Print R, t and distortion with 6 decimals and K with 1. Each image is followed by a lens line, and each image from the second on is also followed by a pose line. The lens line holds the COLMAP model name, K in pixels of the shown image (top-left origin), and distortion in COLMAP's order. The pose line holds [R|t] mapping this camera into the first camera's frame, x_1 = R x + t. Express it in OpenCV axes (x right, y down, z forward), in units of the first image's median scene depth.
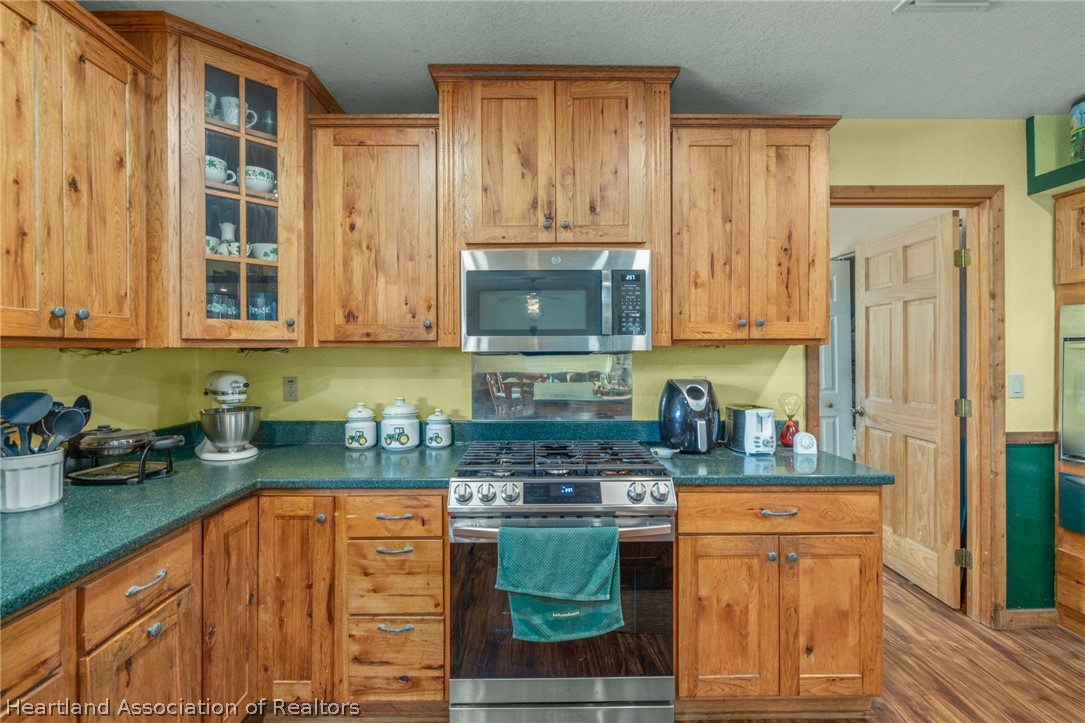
lens RADIAL K [[502.8, 0, 542.8], [0, 502.8, 351.8], [0, 0, 1]] dist [-0.002802, 0.002339]
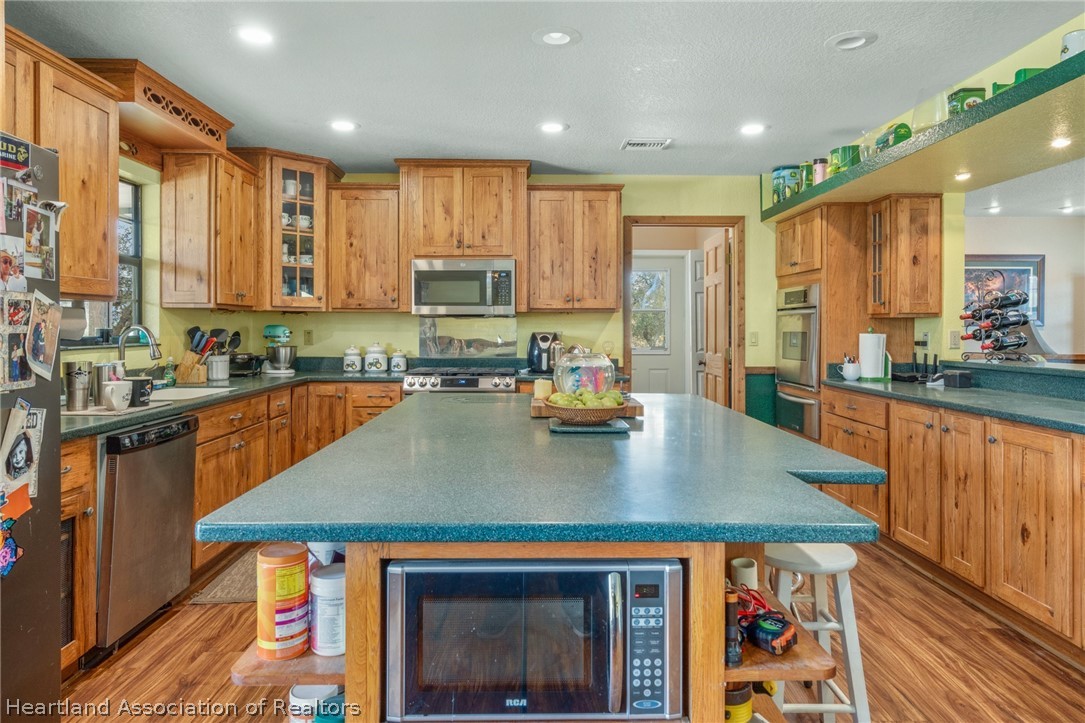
lens RADIAL K [[687.7, 0, 541.0], [0, 687.7, 329.8], [0, 0, 1]] dist [0.014911, -0.003191]
pose [[0.999986, 0.005311, -0.000631, 0.306740], [-0.005314, 0.999978, -0.004079, 0.062815], [0.000609, 0.004083, 0.999991, -1.482796]]
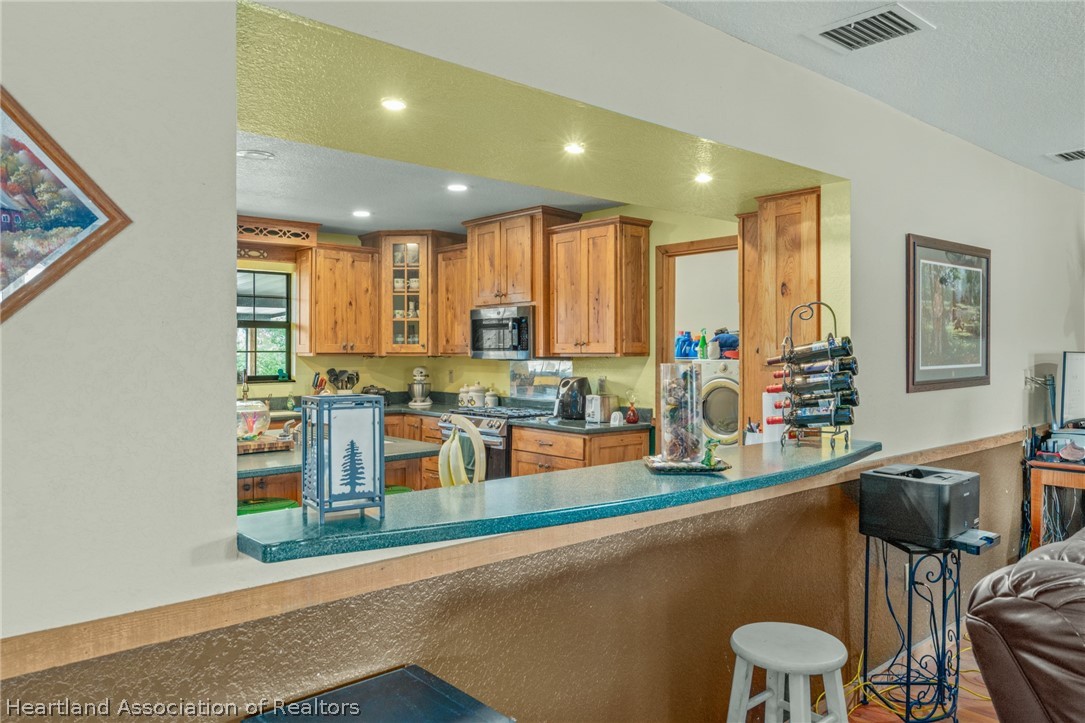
lens RADIAL K [[762.5, 0, 530.6], [0, 762.5, 359.3], [0, 0, 1]] dist [0.008157, 0.001716]
pose [[0.646326, 0.011669, -0.762972, 2.334057], [-0.005875, 0.999930, 0.010317, -0.029871], [0.763039, -0.002186, 0.646349, -0.822677]]
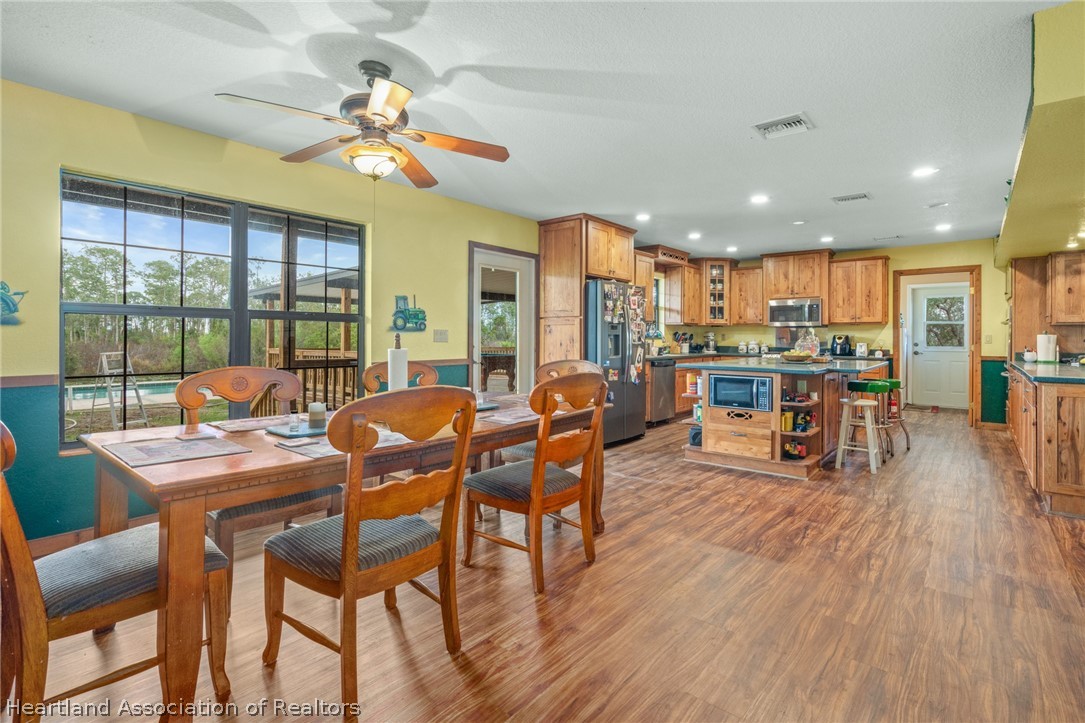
lens RADIAL K [[502.8, 0, 565.1], [0, 502.8, 331.9], [0, 0, 1]] dist [-0.002802, 0.002339]
pose [[0.774267, 0.001732, -0.632857, 1.074570], [-0.012719, 0.999837, -0.012824, 0.112710], [0.632732, 0.017979, 0.774162, -2.992800]]
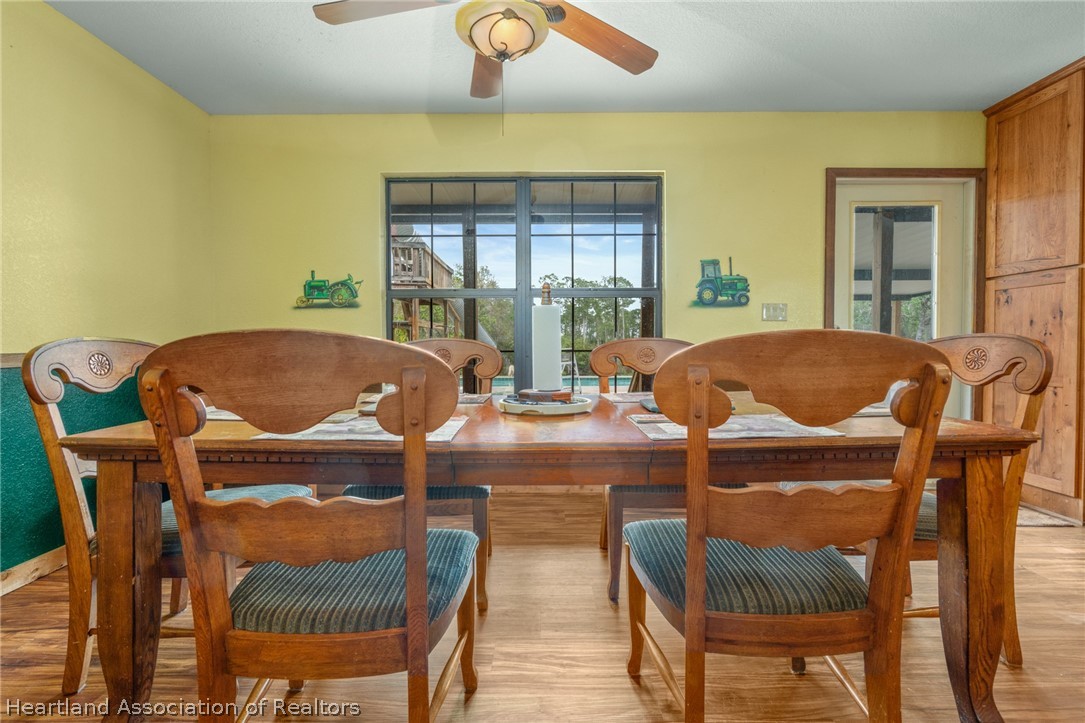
lens RADIAL K [[502.8, 0, 550.1], [0, 502.8, 354.3], [0, 0, 1]] dist [-0.002802, 0.002339]
pose [[-0.006680, 0.025839, -0.999644, 0.817831], [-0.000002, 0.999666, 0.025839, 0.198408], [0.999978, 0.000174, -0.006678, -2.312784]]
